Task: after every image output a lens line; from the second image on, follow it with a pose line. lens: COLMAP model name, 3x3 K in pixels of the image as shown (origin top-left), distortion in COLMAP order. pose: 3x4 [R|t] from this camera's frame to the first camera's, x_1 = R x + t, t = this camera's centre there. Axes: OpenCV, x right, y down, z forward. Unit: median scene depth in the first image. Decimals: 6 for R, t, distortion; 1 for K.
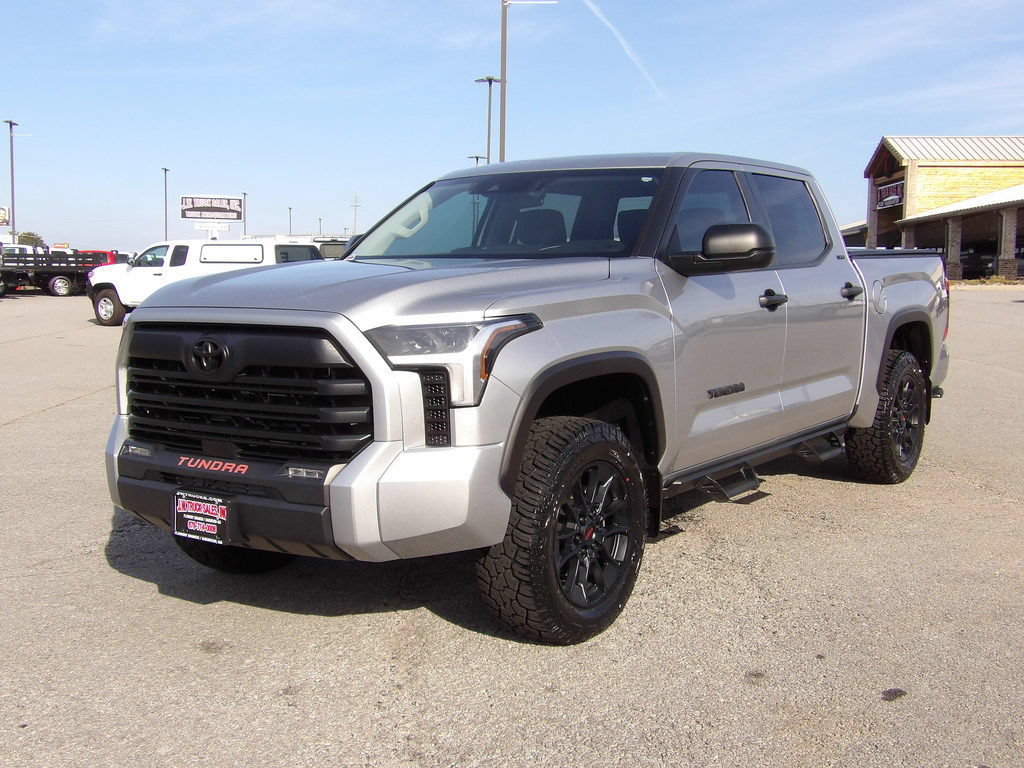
lens RADIAL K [[1179.5, 0, 514.6], [0, 1179.5, 377.9], [0, 0, 1]] dist [-0.003585, 0.000000]
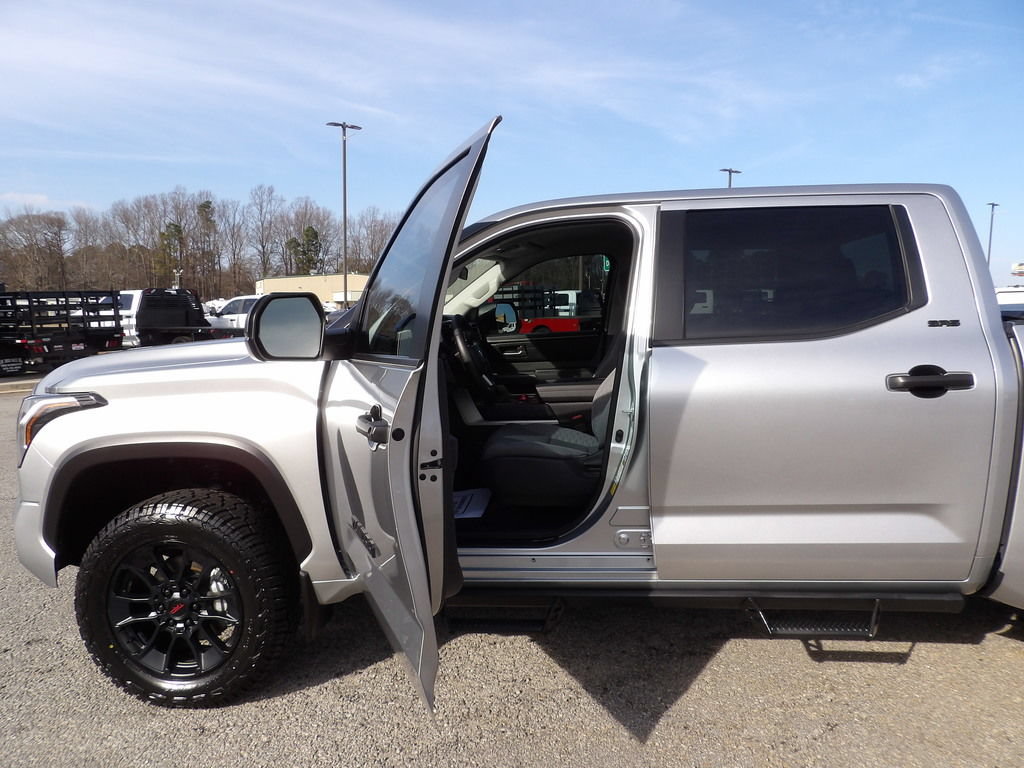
lens RADIAL K [[739.1, 0, 507.9], [0, 739.1, 388.8], [0, 0, 1]] dist [-0.037993, 0.047987]
pose [[0.496154, 0.080191, -0.864523, 0.736191], [-0.064879, 0.996366, 0.055186, -0.111585], [0.865807, 0.028709, 0.499554, 0.920605]]
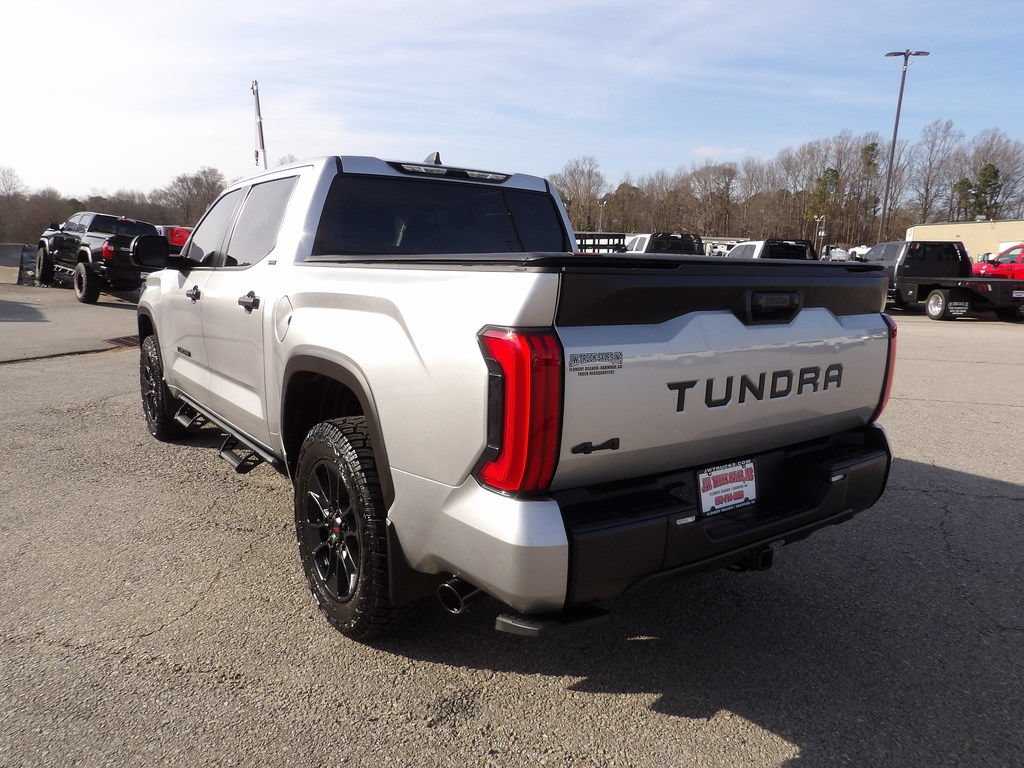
lens RADIAL K [[739.1, 0, 508.4], [0, 739.1, 385.6], [0, 0, 1]] dist [-0.037993, 0.047987]
pose [[-0.320413, 0.155437, -0.934438, 1.081653], [-0.116640, 0.972465, 0.201758, -0.211942], [0.940070, 0.173638, -0.293460, 1.975274]]
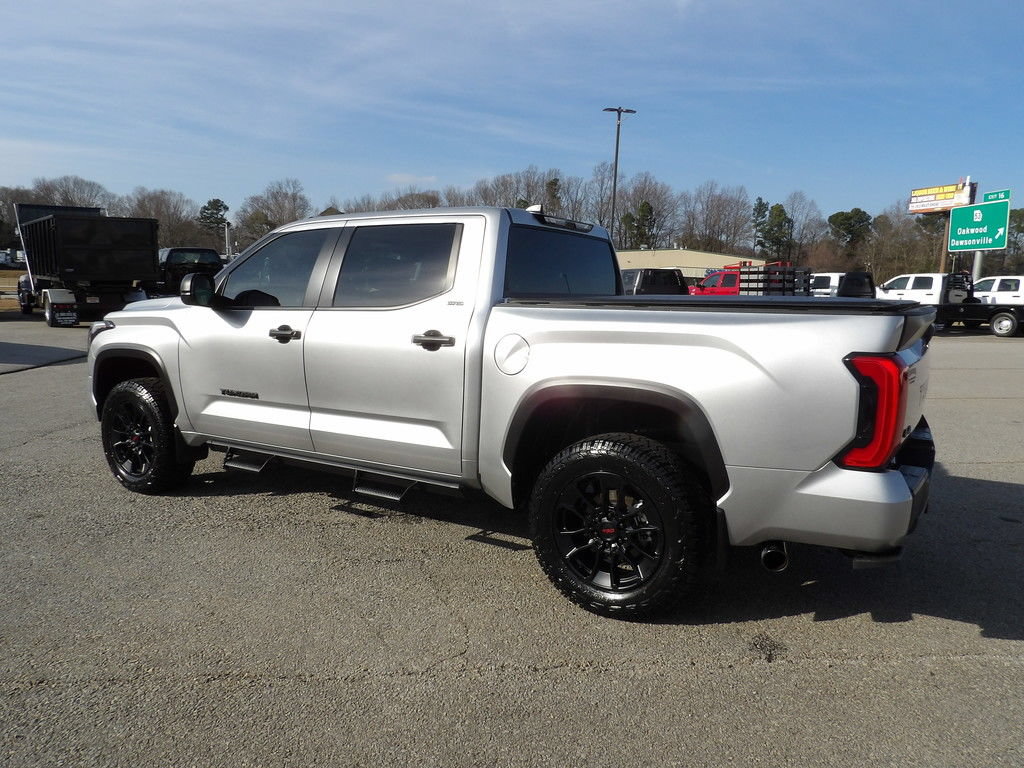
lens RADIAL K [[739.1, 0, 510.1], [0, 739.1, 381.9], [0, 0, 1]] dist [-0.037993, 0.047987]
pose [[0.069717, 0.128790, -0.989218, 1.269572], [-0.116670, 0.985878, 0.120132, -0.172582], [0.990721, 0.107037, 0.083758, 1.488963]]
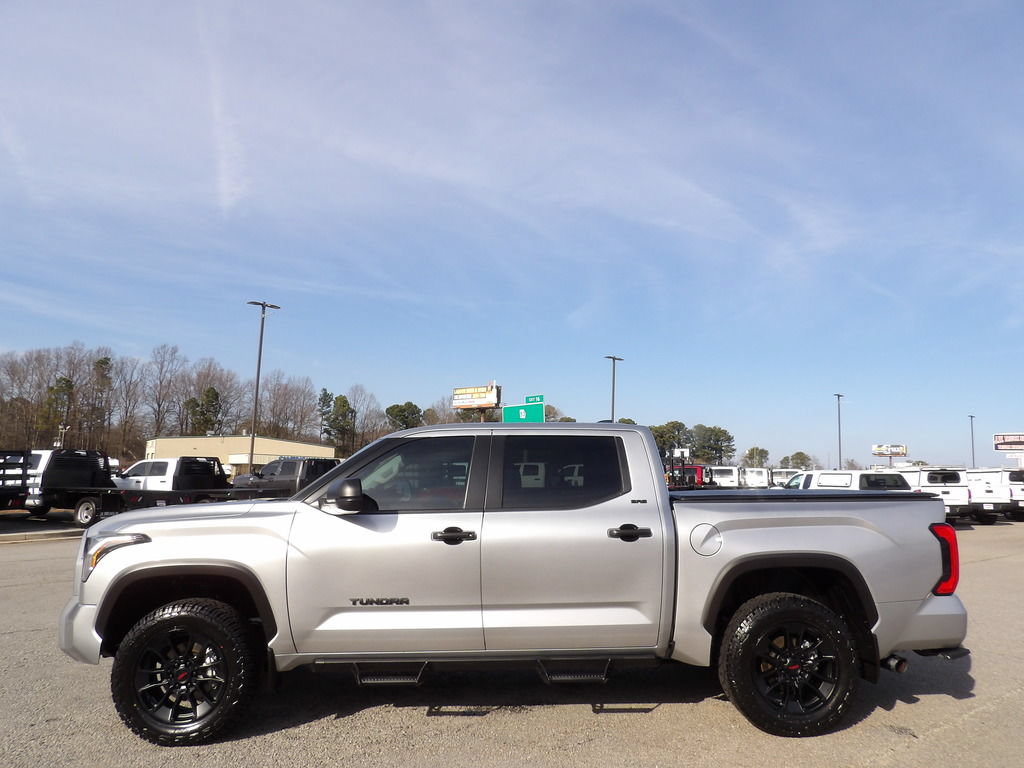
lens RADIAL K [[739.1, 0, 510.8], [0, 739.1, 382.3], [0, 0, 1]] dist [-0.037993, 0.047987]
pose [[0.609531, -0.100611, -0.786352, 1.148163], [-0.081476, 0.978711, -0.188377, -0.105594], [0.788565, 0.178891, 0.588357, 0.691929]]
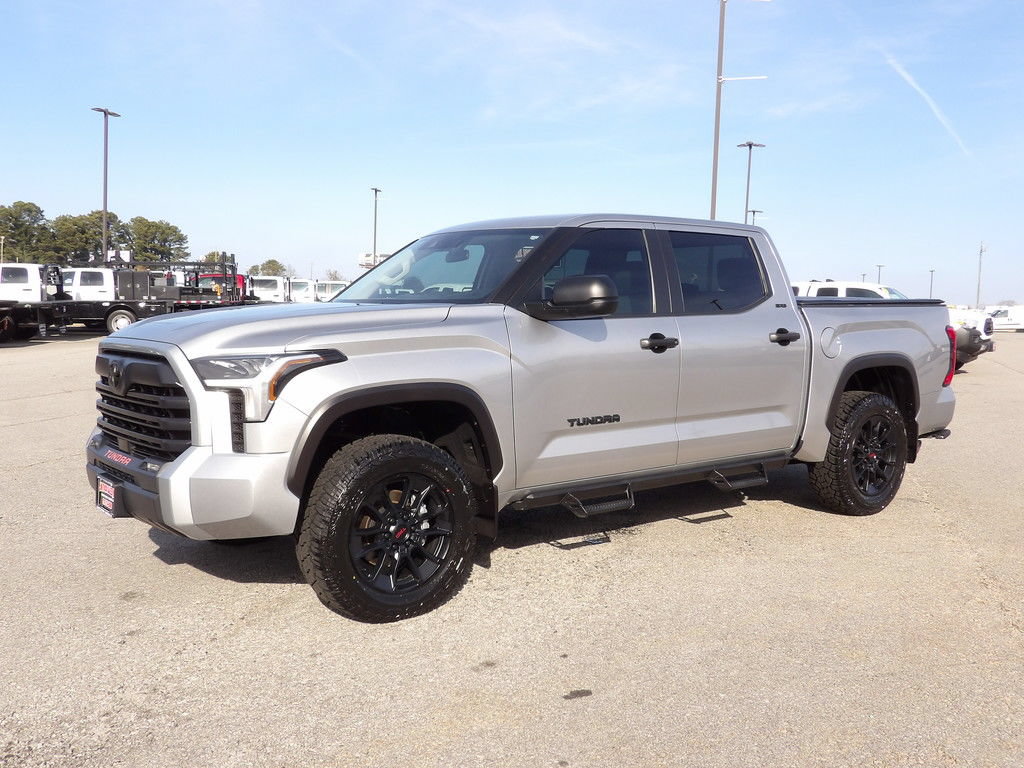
lens RADIAL K [[1002.5, 0, 509.8], [0, 1002.5, 385.1], [0, 0, 1]] dist [-0.013379, 0.000000]
pose [[0.956163, 0.036547, -0.290545, 0.459410], [-0.040688, 0.999138, -0.008222, -0.014836], [0.289995, 0.019684, 0.956826, 0.048937]]
